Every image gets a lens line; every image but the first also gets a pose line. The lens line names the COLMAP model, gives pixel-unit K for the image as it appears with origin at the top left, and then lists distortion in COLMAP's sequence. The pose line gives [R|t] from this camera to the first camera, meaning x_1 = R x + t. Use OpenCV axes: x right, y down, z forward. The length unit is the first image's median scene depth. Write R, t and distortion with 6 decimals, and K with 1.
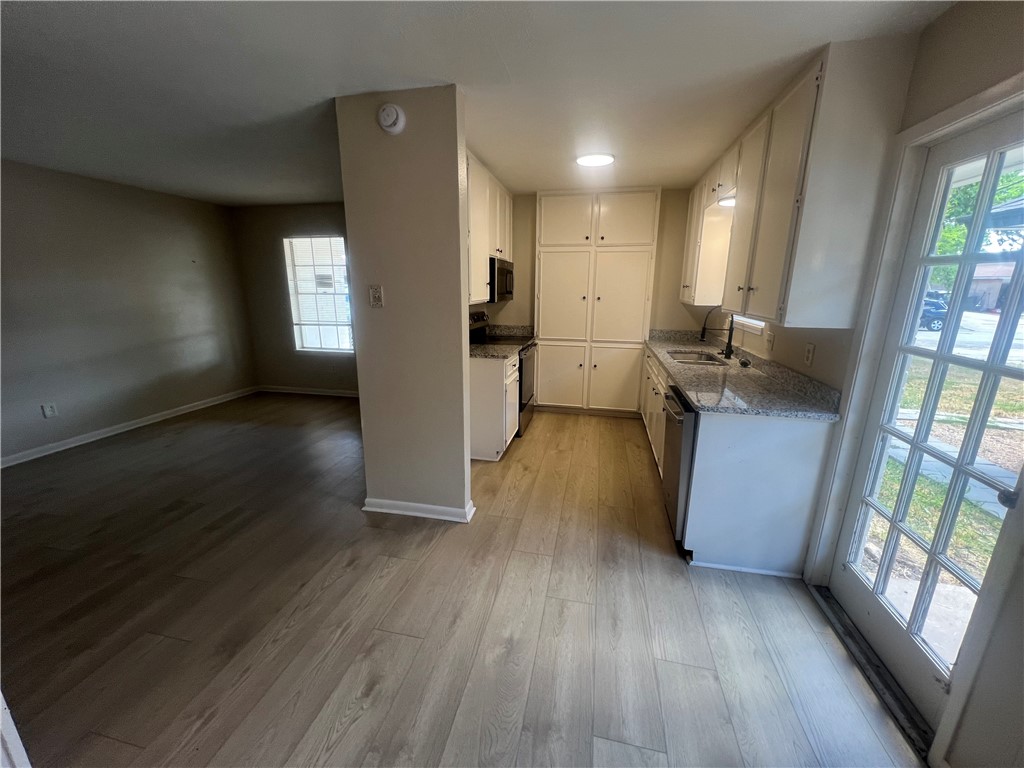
lens RADIAL K [[408.3, 0, 511.6], [0, 408.3, 385.2], [0, 0, 1]] dist [-0.000671, 0.000089]
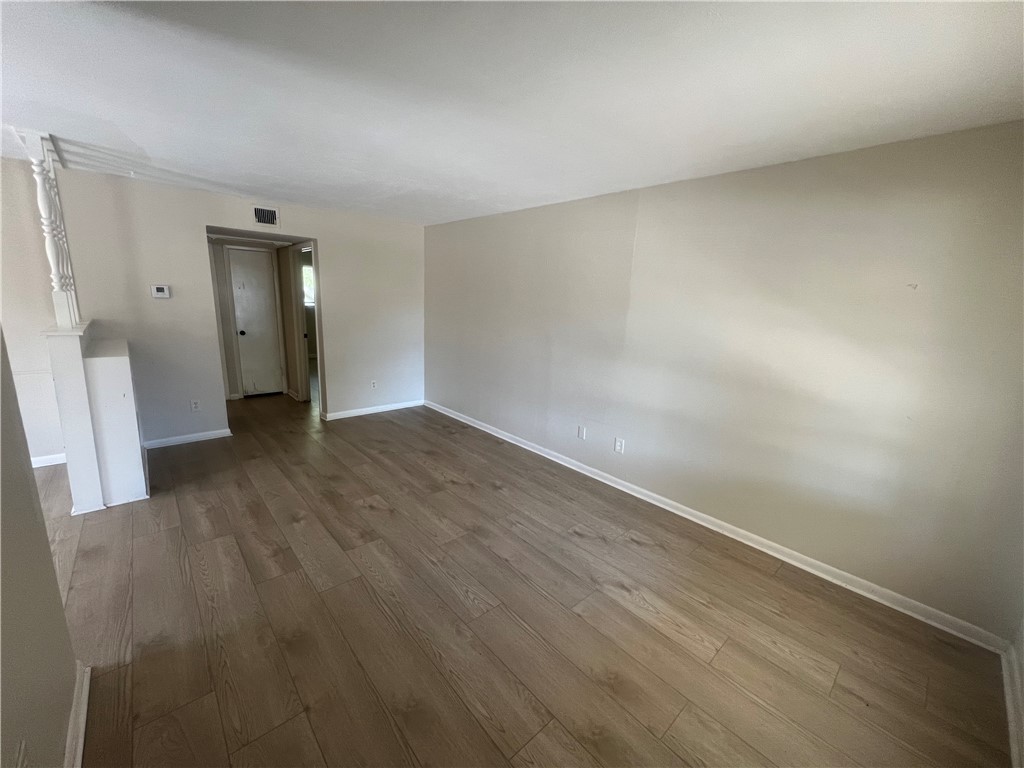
lens RADIAL K [[408.3, 0, 513.7], [0, 408.3, 384.2], [0, 0, 1]] dist [-0.000671, 0.000089]
pose [[-0.579755, 0.132456, -0.803953, -0.350796], [-0.240179, 0.915074, 0.323964, -0.505831], [0.778587, 0.380913, -0.498706, 1.914810]]
